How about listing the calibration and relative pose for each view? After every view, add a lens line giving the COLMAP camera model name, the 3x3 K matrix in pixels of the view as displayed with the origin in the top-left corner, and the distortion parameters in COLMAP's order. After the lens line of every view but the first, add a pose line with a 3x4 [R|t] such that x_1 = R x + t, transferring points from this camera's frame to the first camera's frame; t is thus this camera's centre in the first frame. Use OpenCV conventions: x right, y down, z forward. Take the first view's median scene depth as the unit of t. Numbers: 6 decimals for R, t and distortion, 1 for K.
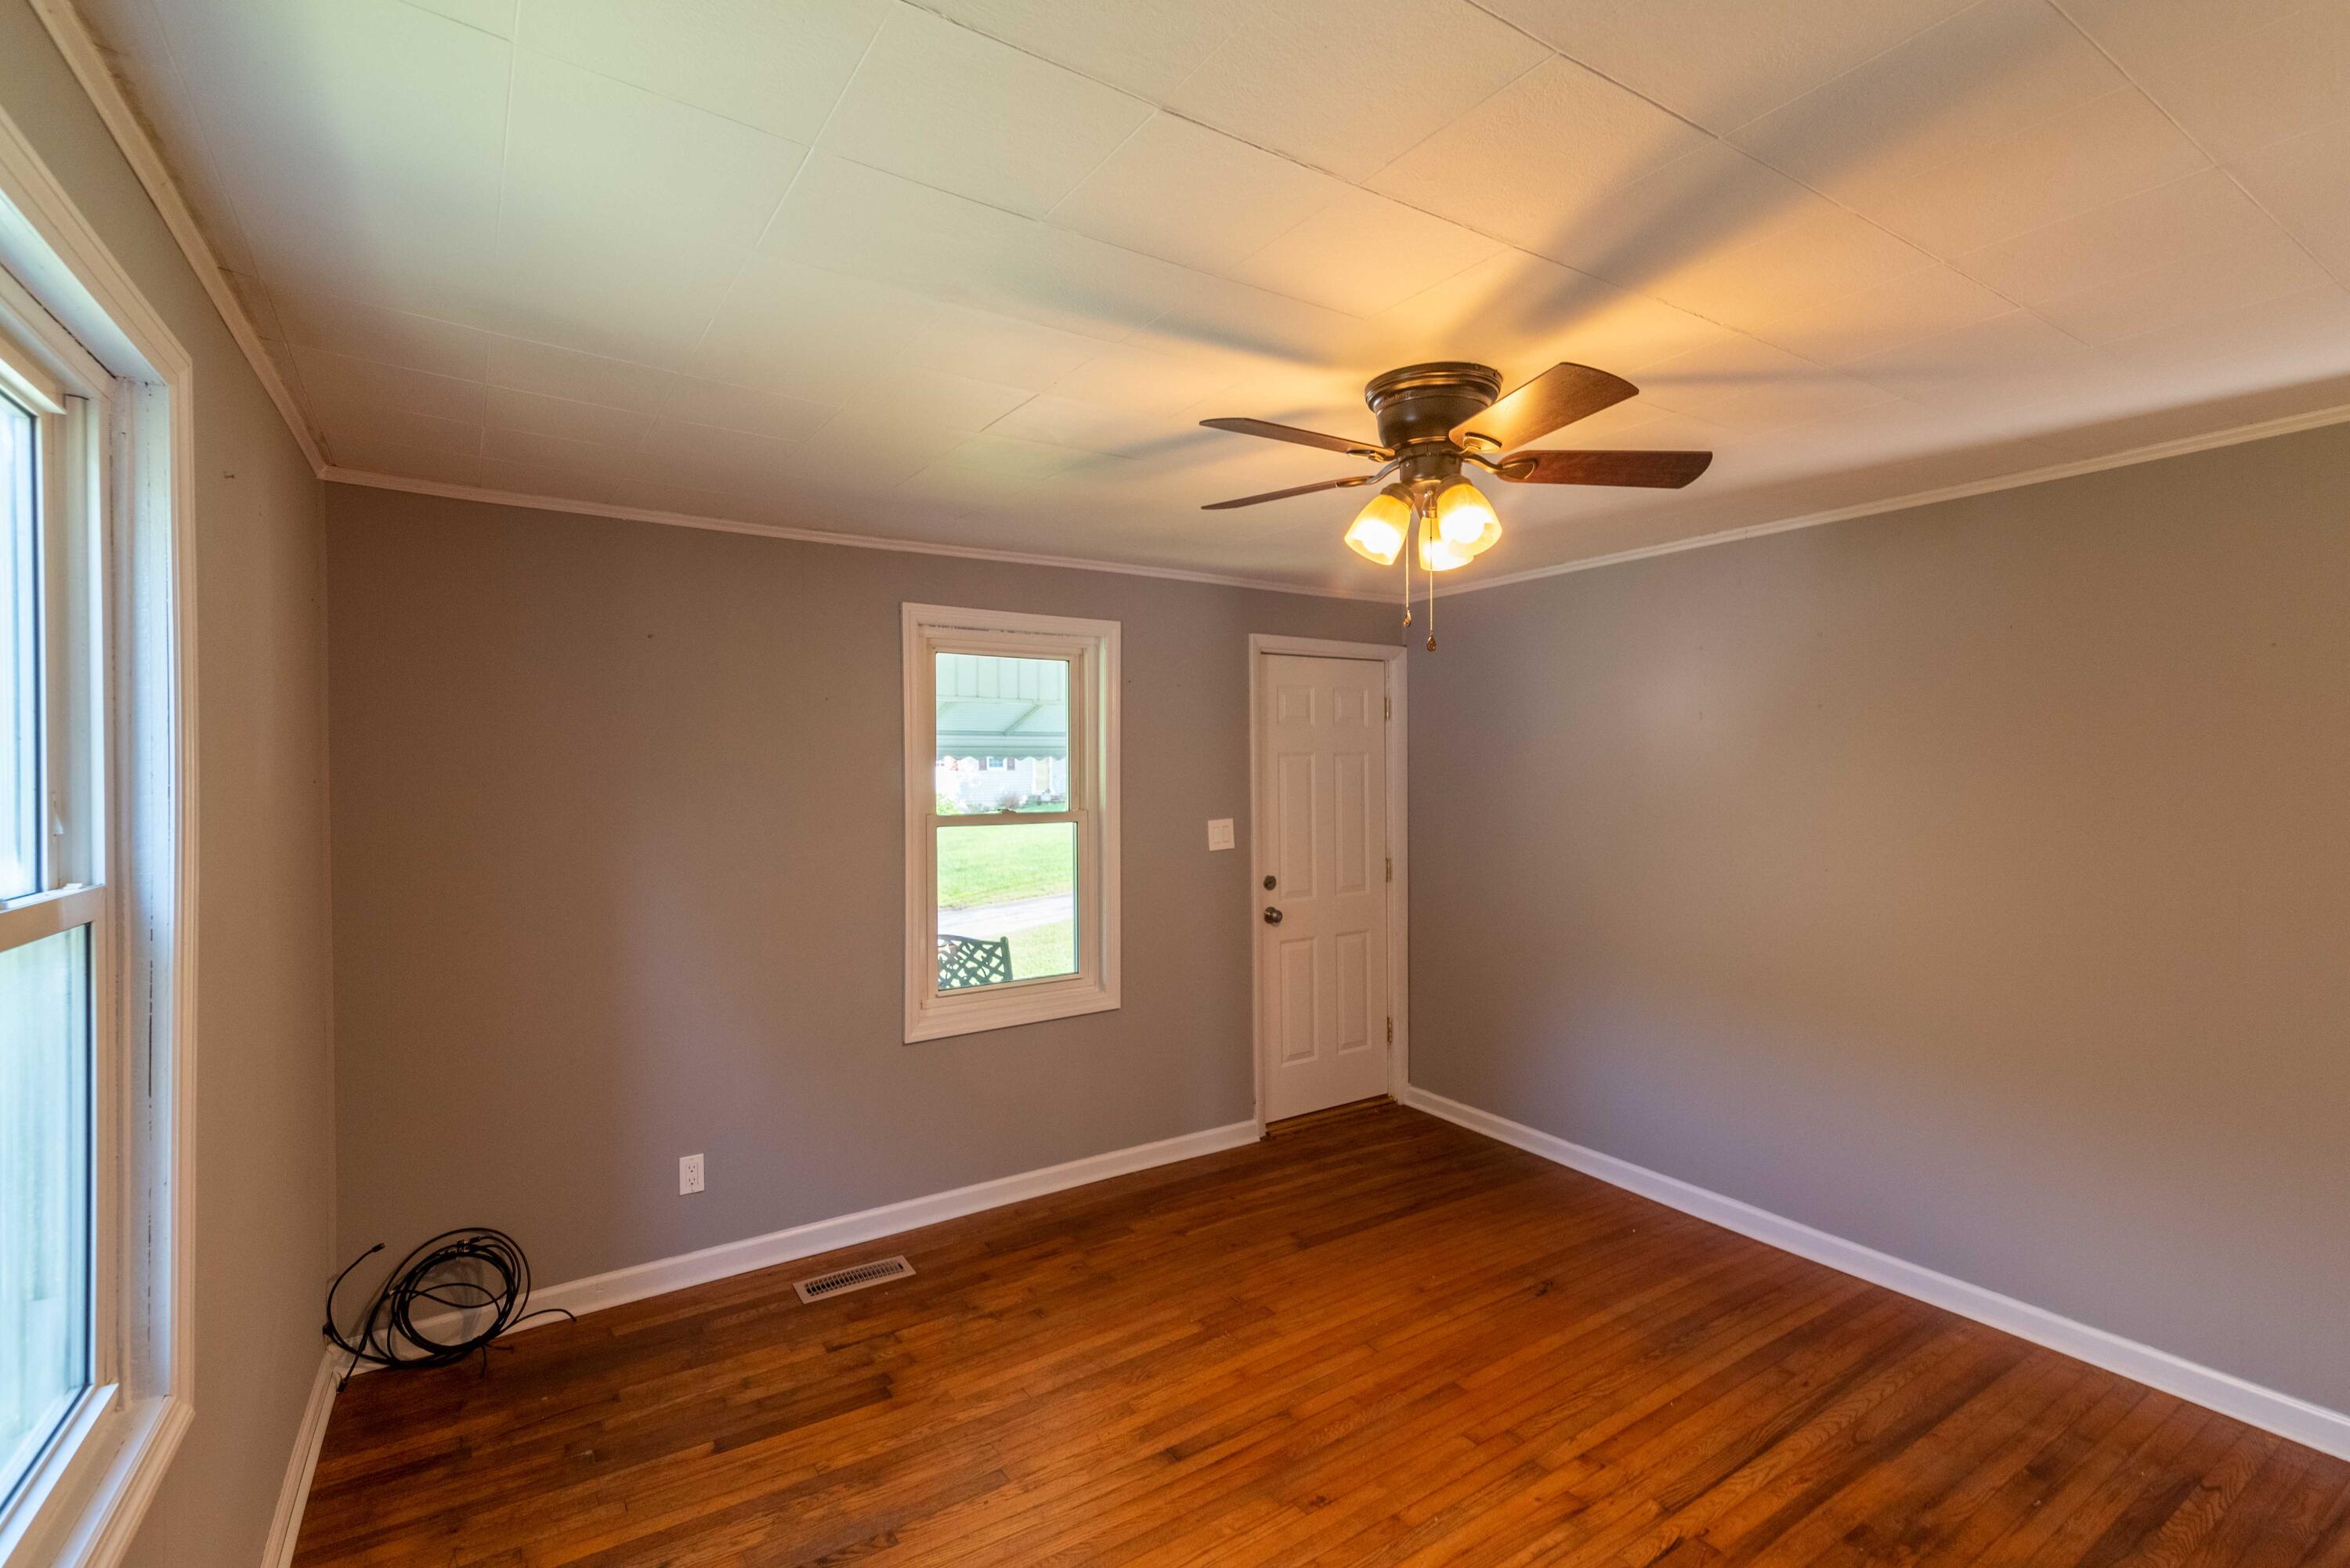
lens RADIAL K [[1055.8, 0, 1179.1], [0, 1055.8, 776.5], [0, 0, 1]] dist [0.008405, -0.000220]
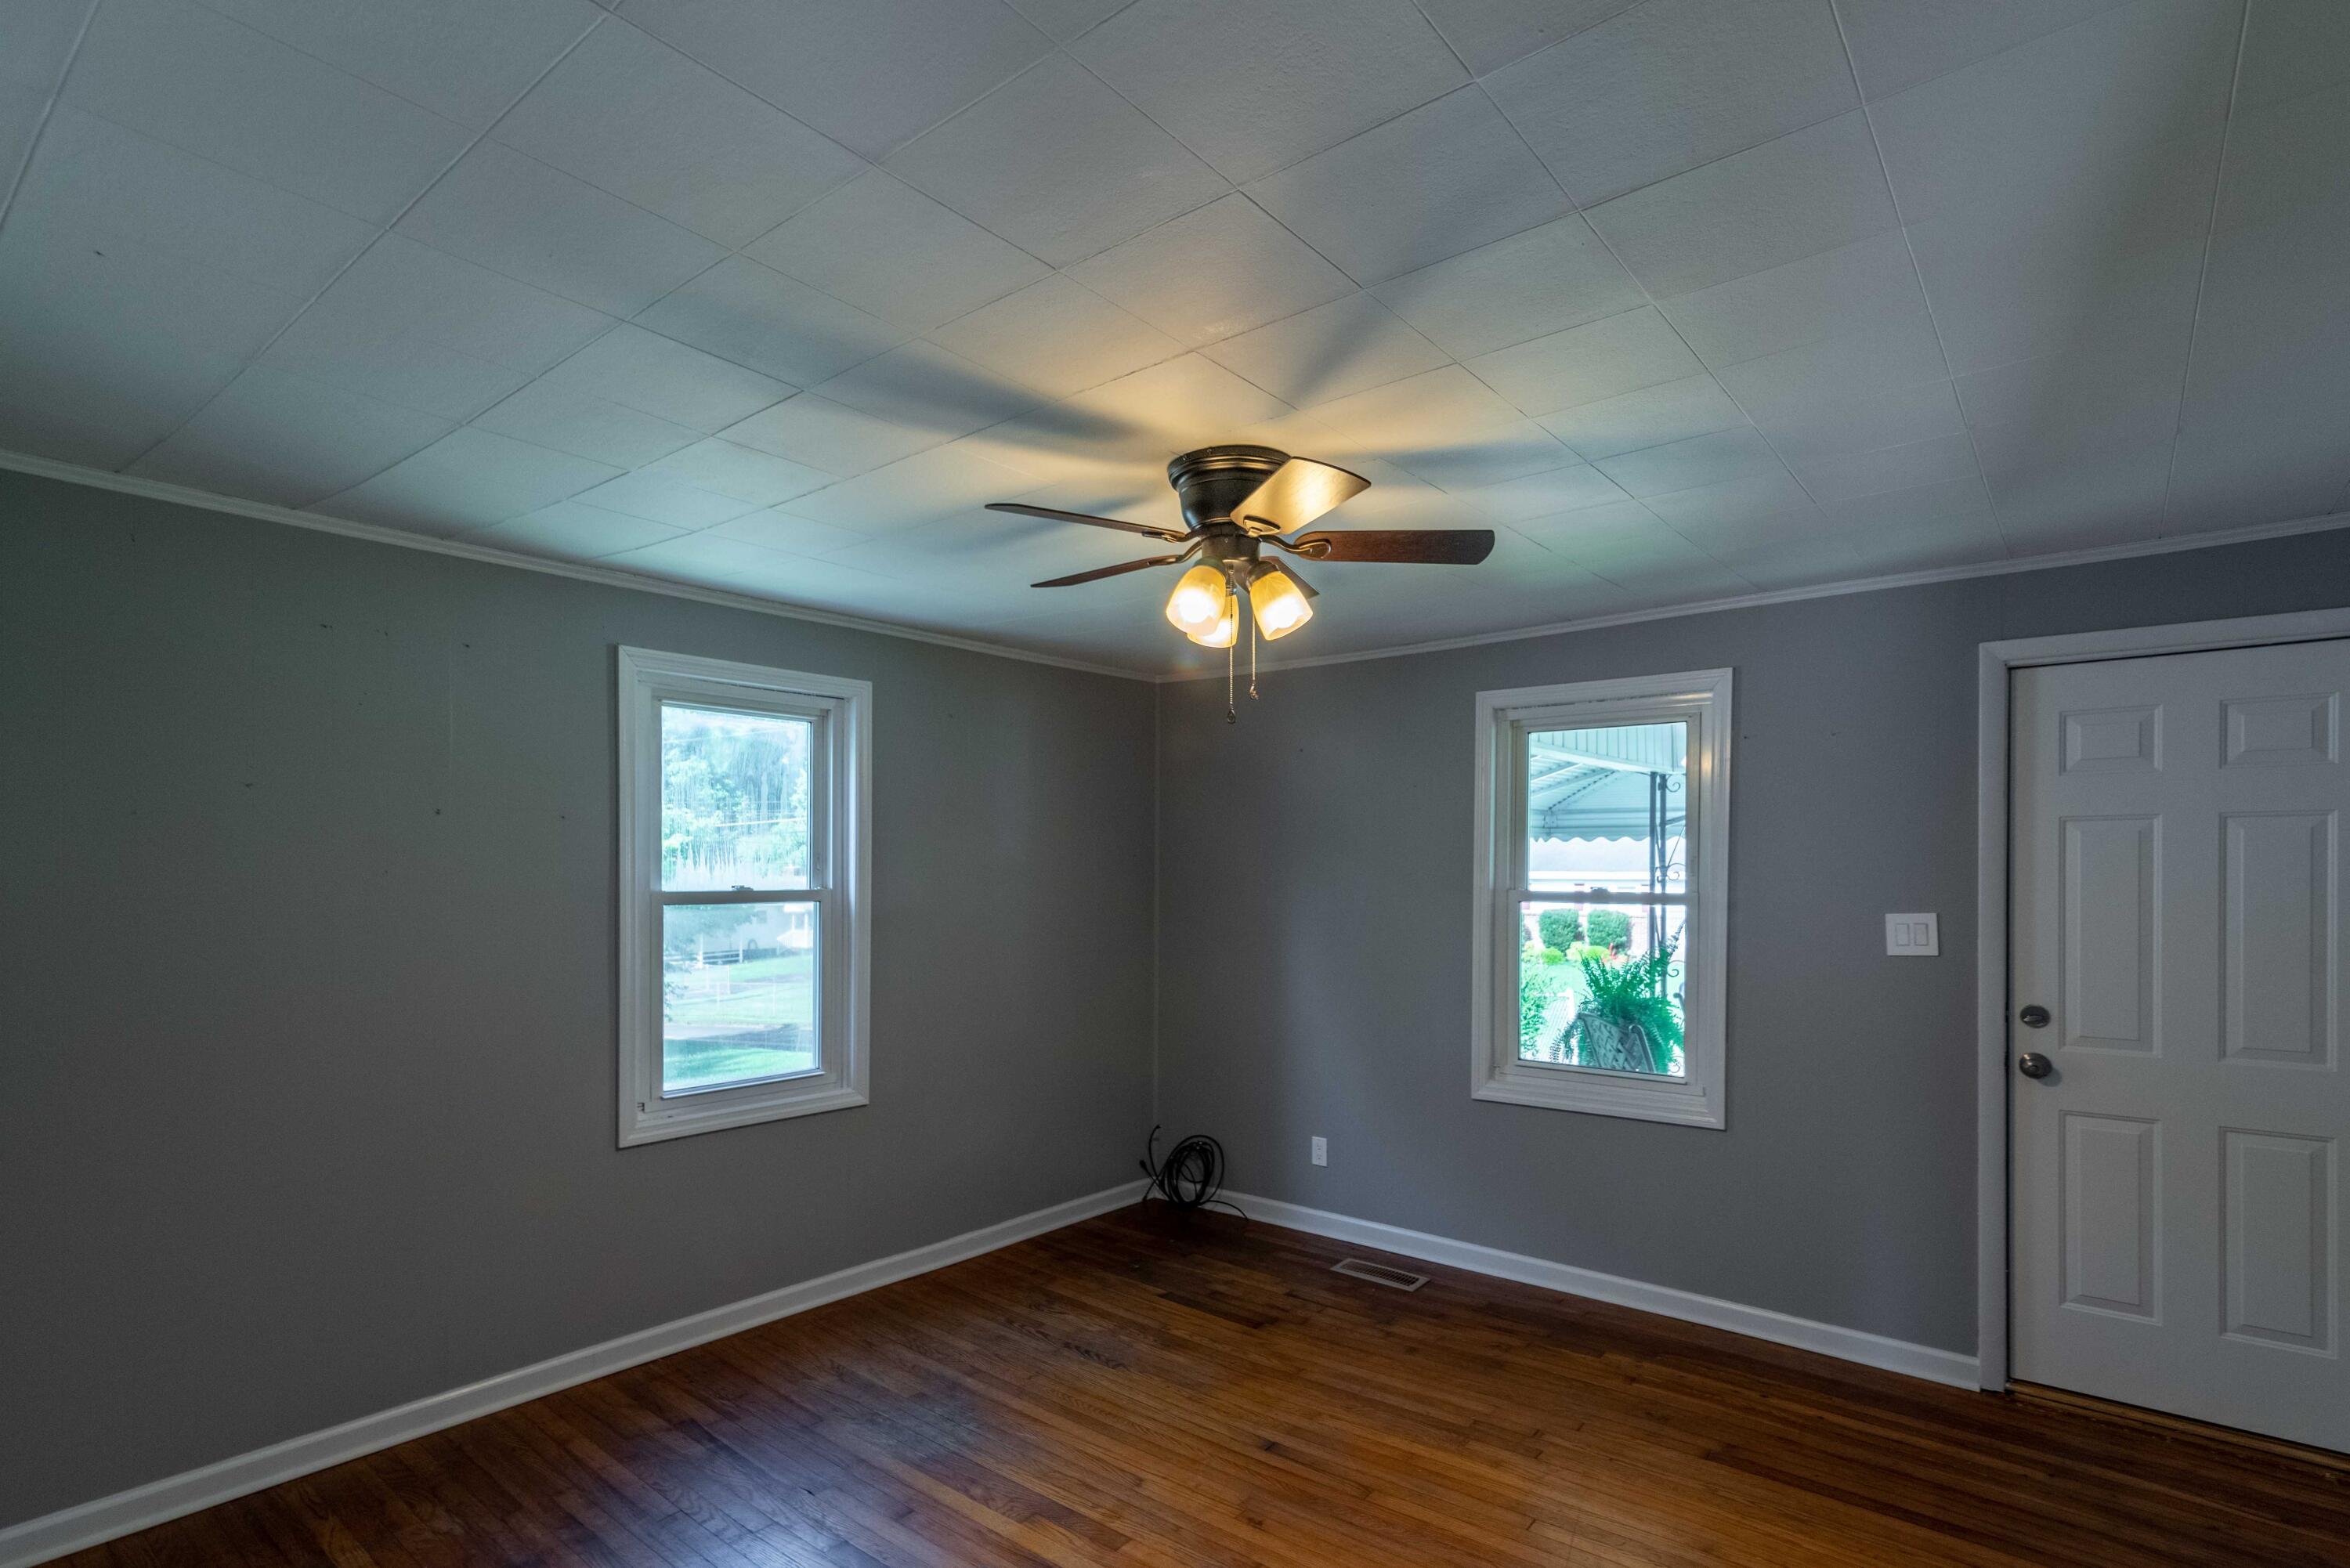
lens RADIAL K [[1150.0, 0, 1216.5], [0, 1150.0, 863.3], [0, 0, 1]] dist [0.010775, -0.000269]
pose [[0.316897, 0.005173, -0.948446, 0.852145], [-0.005823, 0.999977, 0.003508, 0.009093], [0.948442, 0.004411, 0.316920, 0.410619]]
